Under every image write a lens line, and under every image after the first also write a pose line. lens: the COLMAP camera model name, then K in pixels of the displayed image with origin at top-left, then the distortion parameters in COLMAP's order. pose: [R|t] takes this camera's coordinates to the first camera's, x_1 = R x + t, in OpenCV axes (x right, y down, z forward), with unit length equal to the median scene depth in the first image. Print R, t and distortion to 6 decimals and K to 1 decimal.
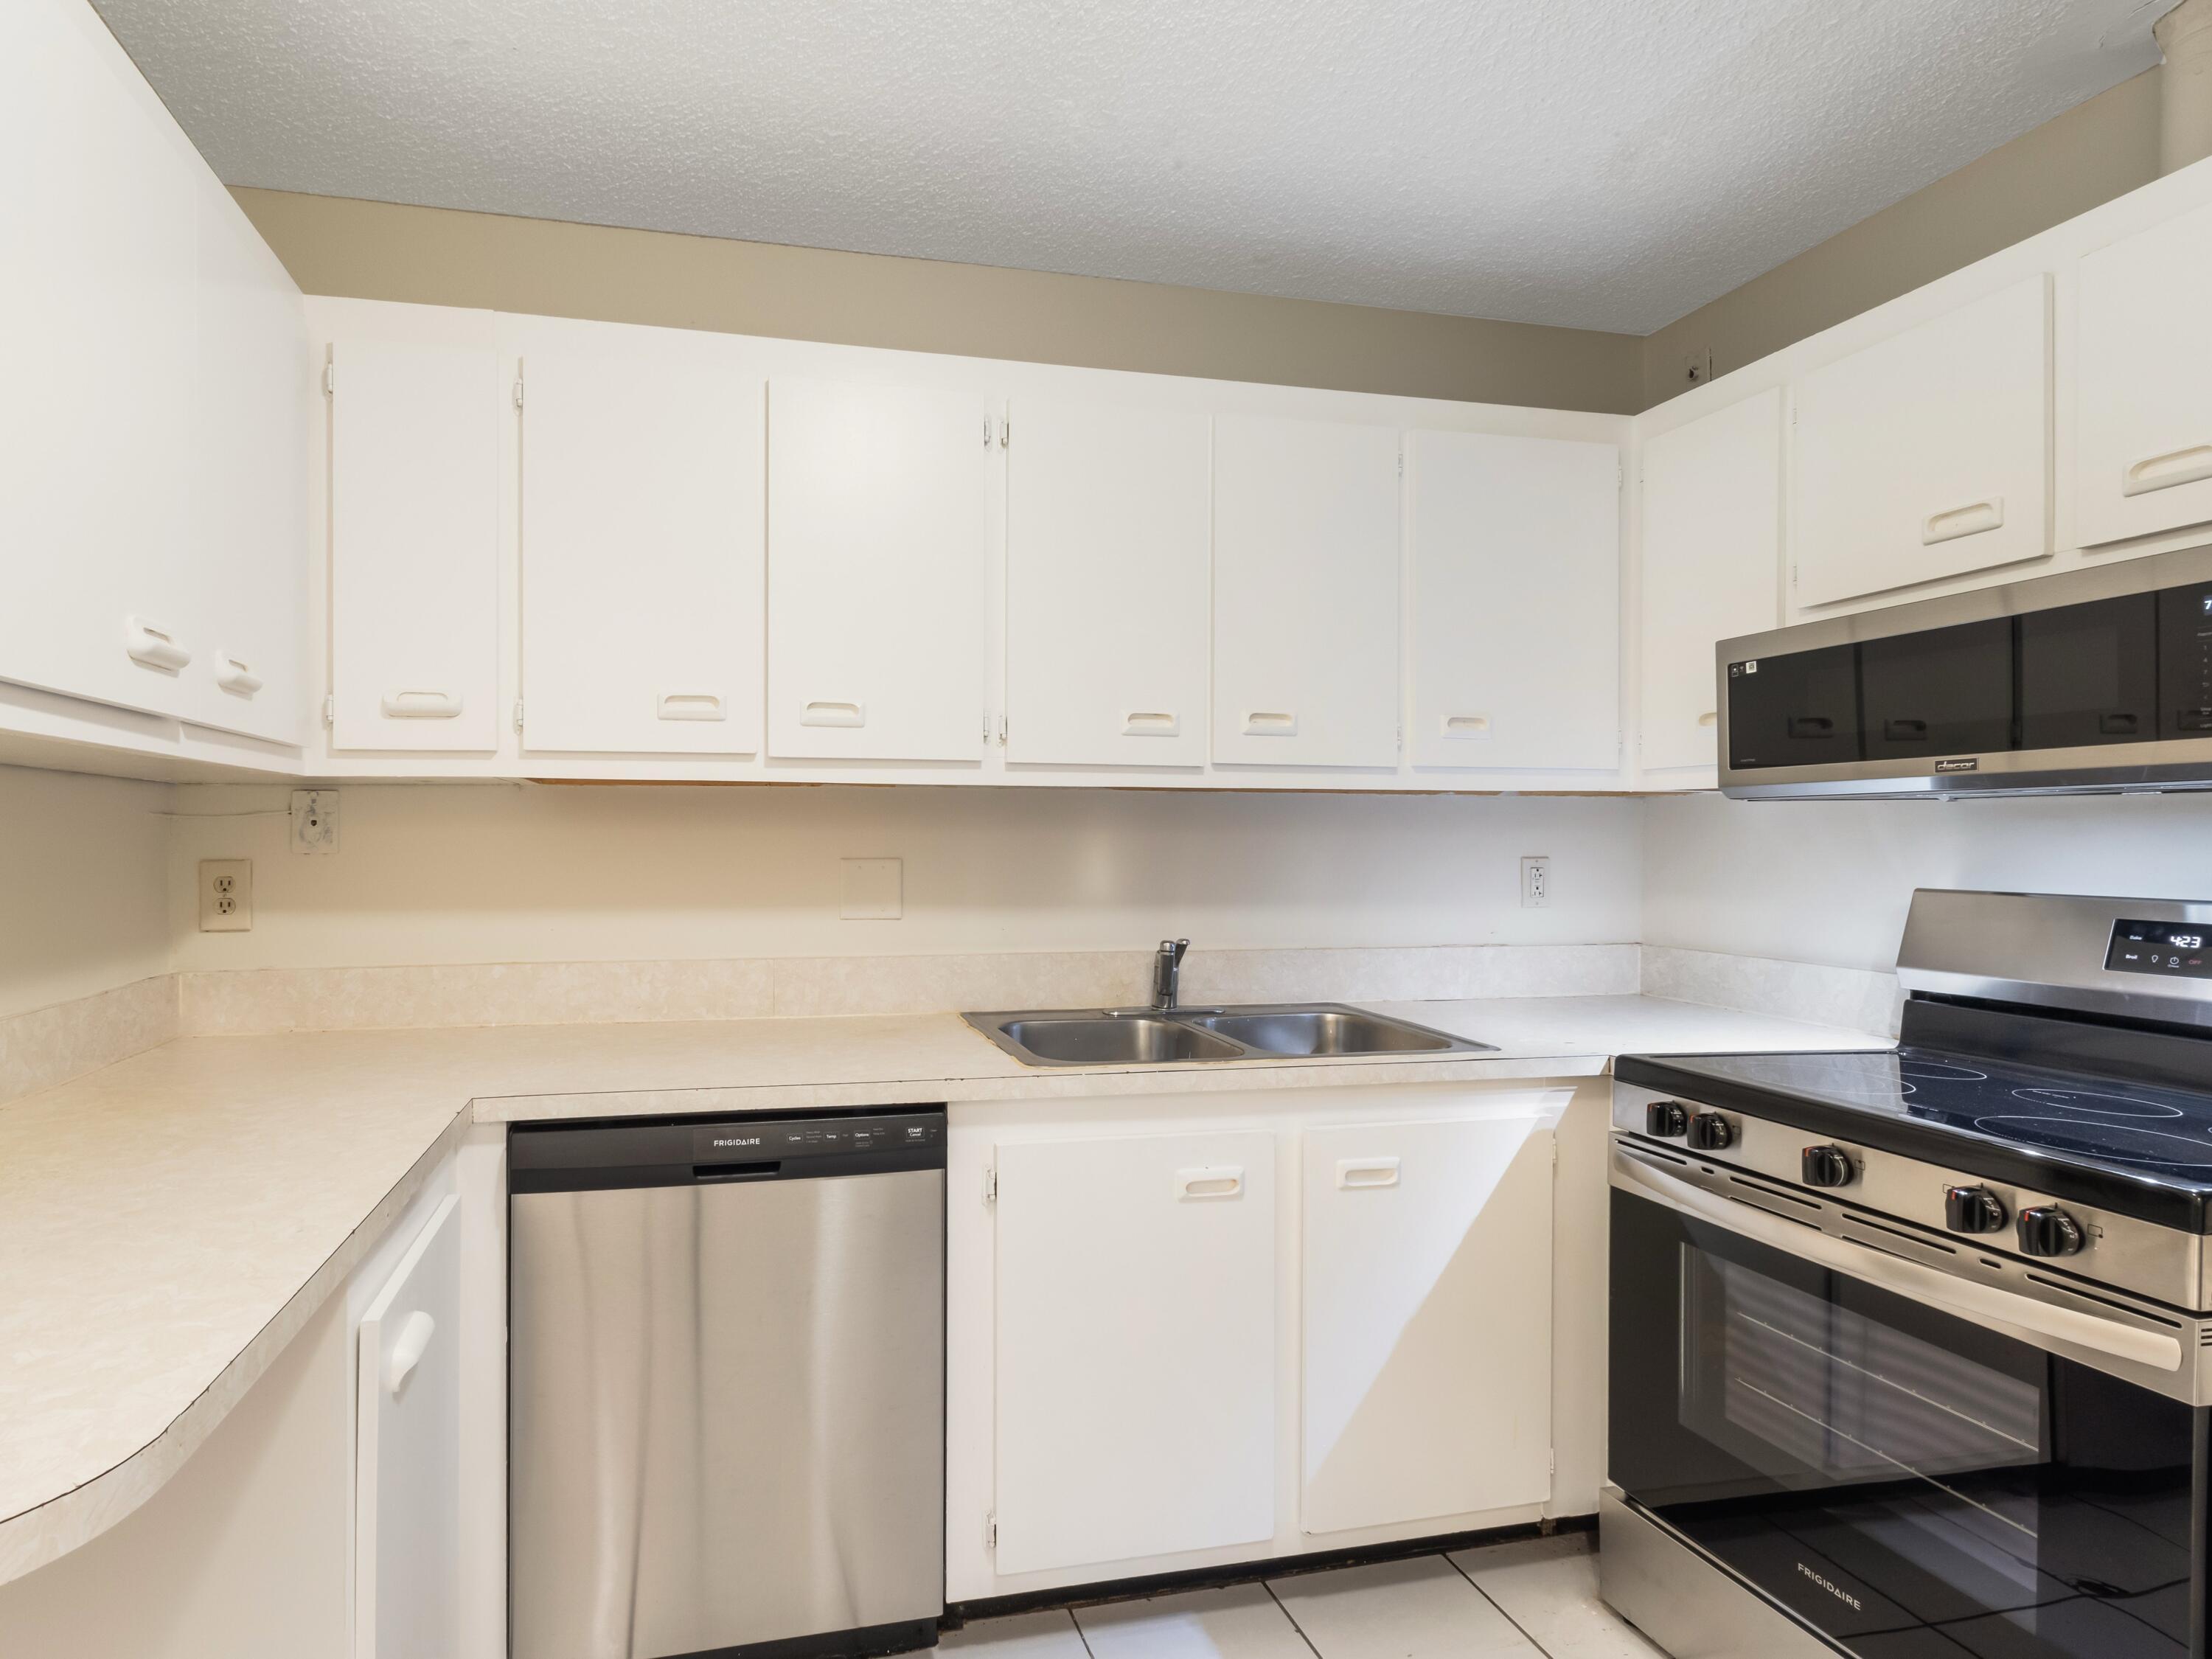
lens RADIAL K [[1181.1, 0, 946.0], [0, 1181.1, 832.9], [0, 0, 1]] dist [-0.005545, 0.006716]
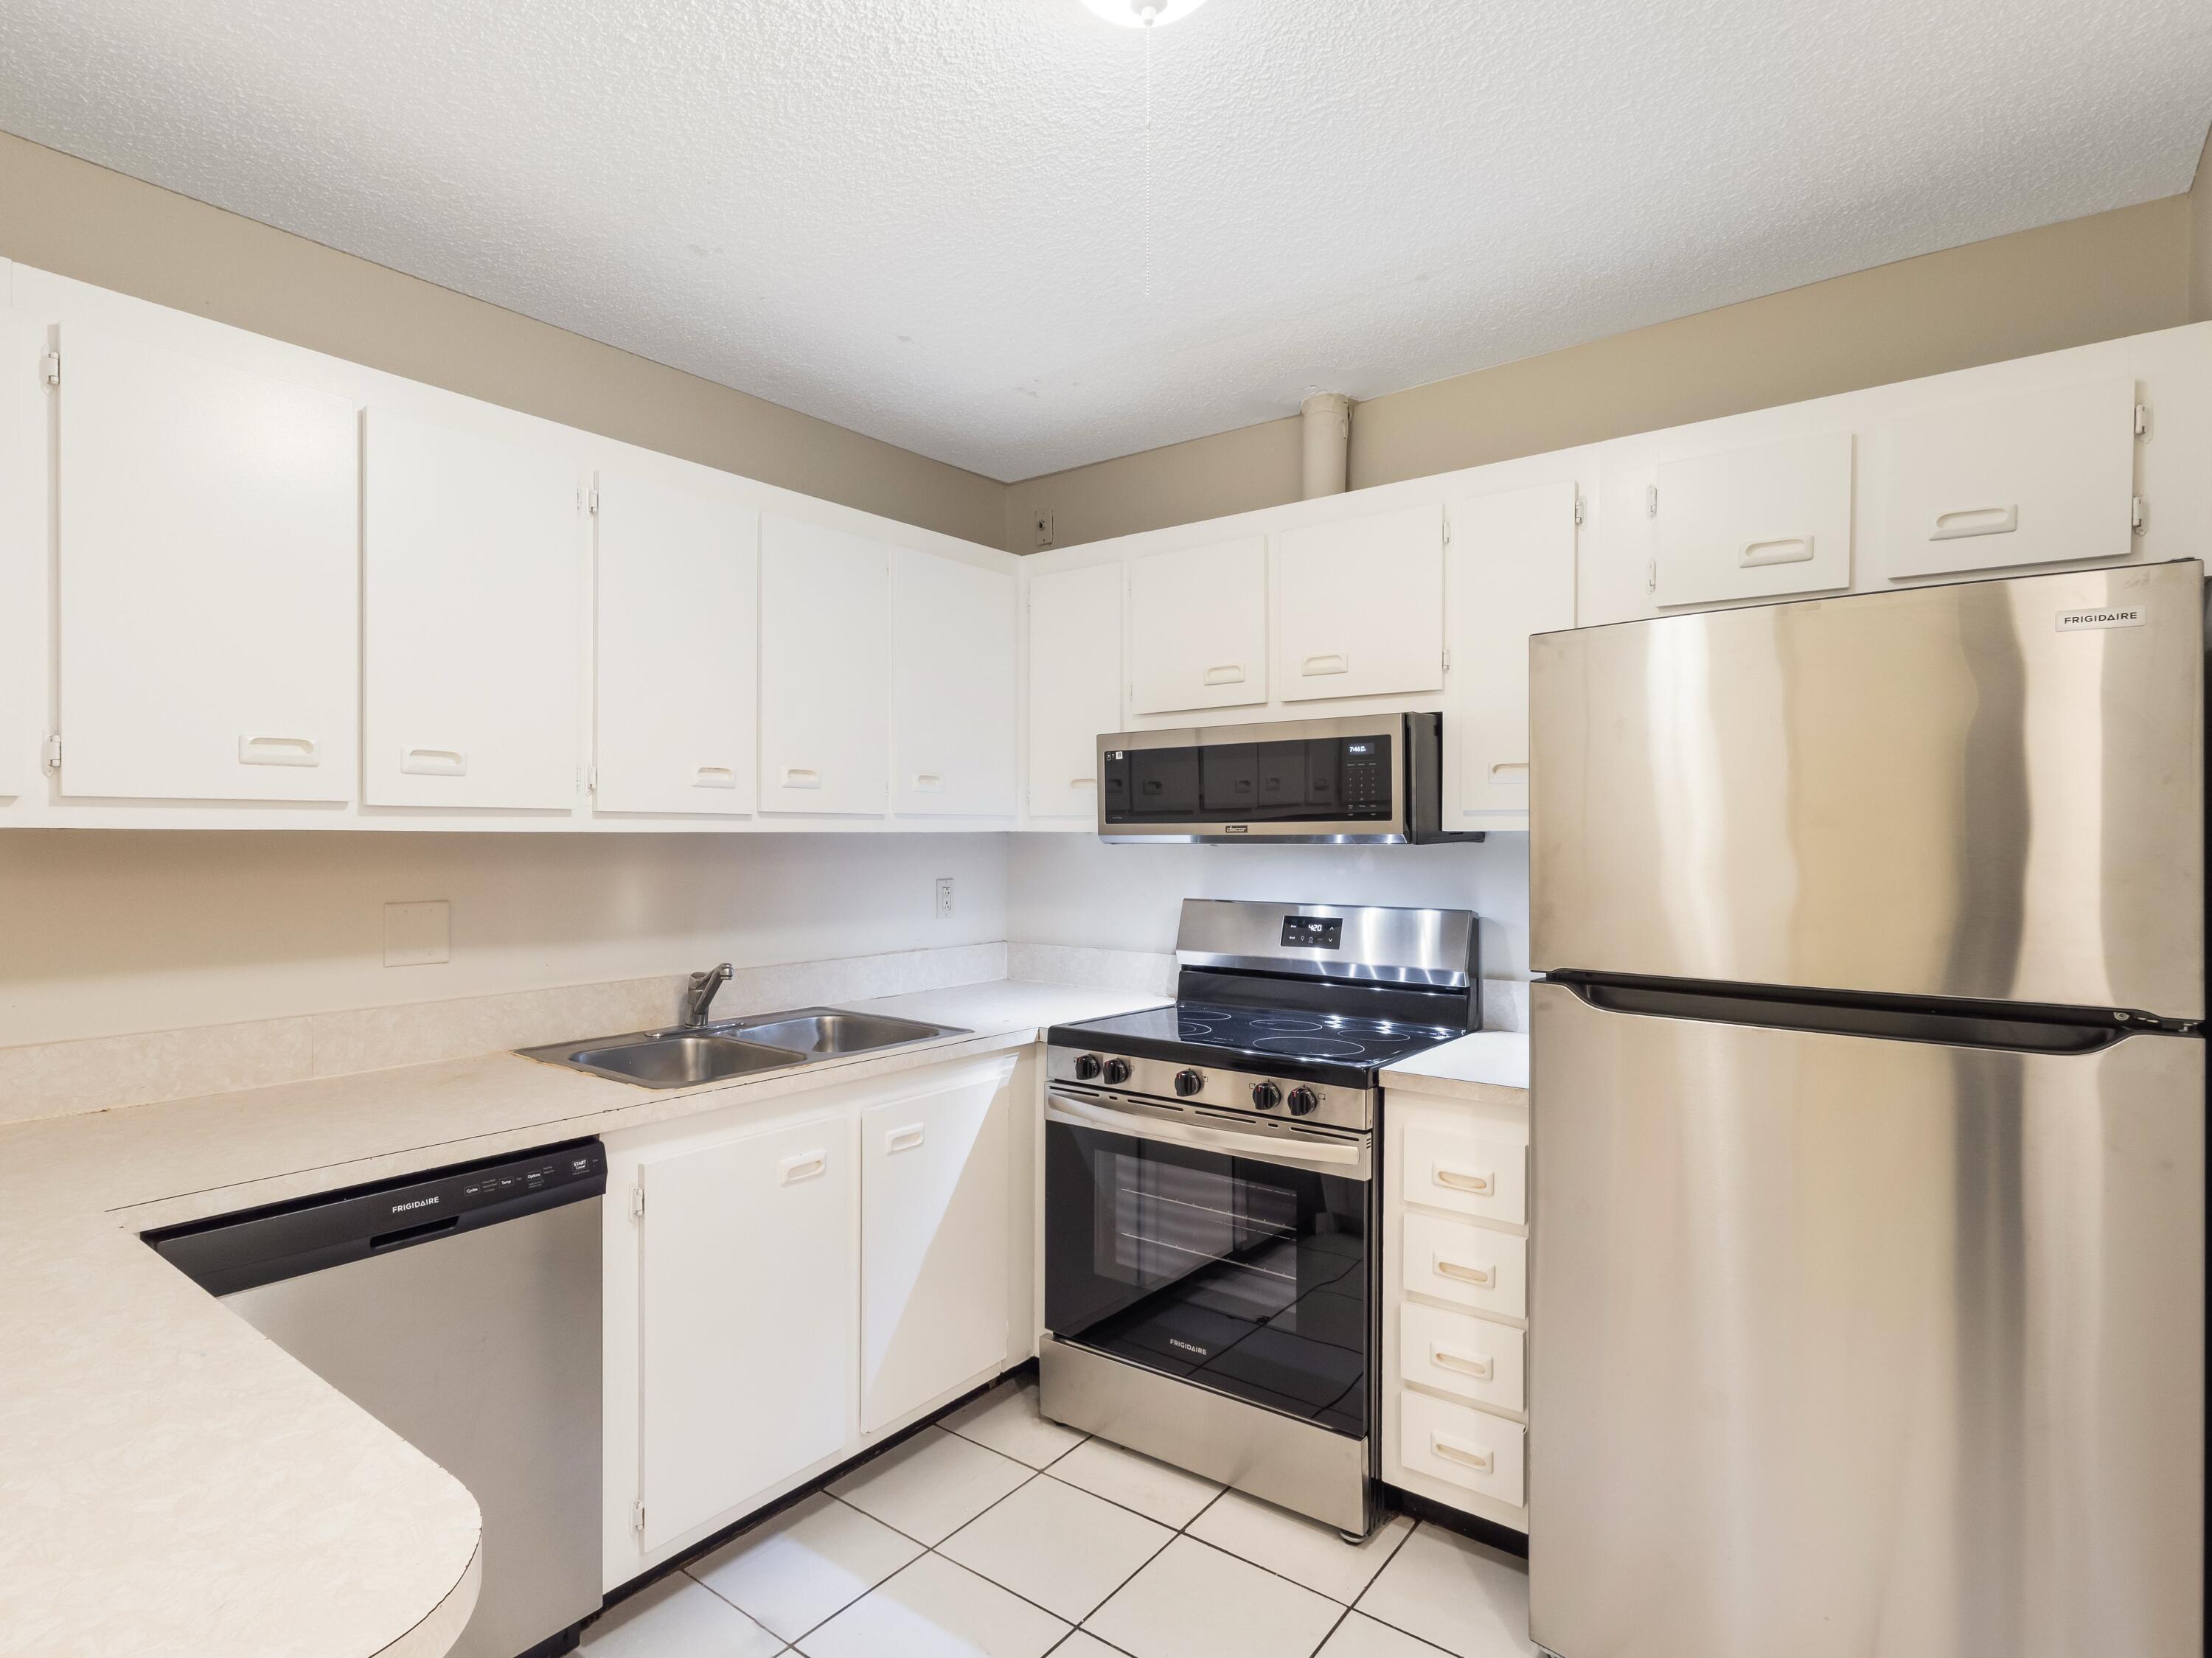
lens RADIAL K [[1157.2, 0, 1032.8], [0, 1157.2, 830.5], [0, 0, 1]] dist [-0.001487, 0.001463]
pose [[0.782223, 0.002933, 0.622991, -0.305472], [-0.001076, 0.999994, -0.003358, -0.040539], [-0.622997, 0.001956, 0.782222, -0.068893]]
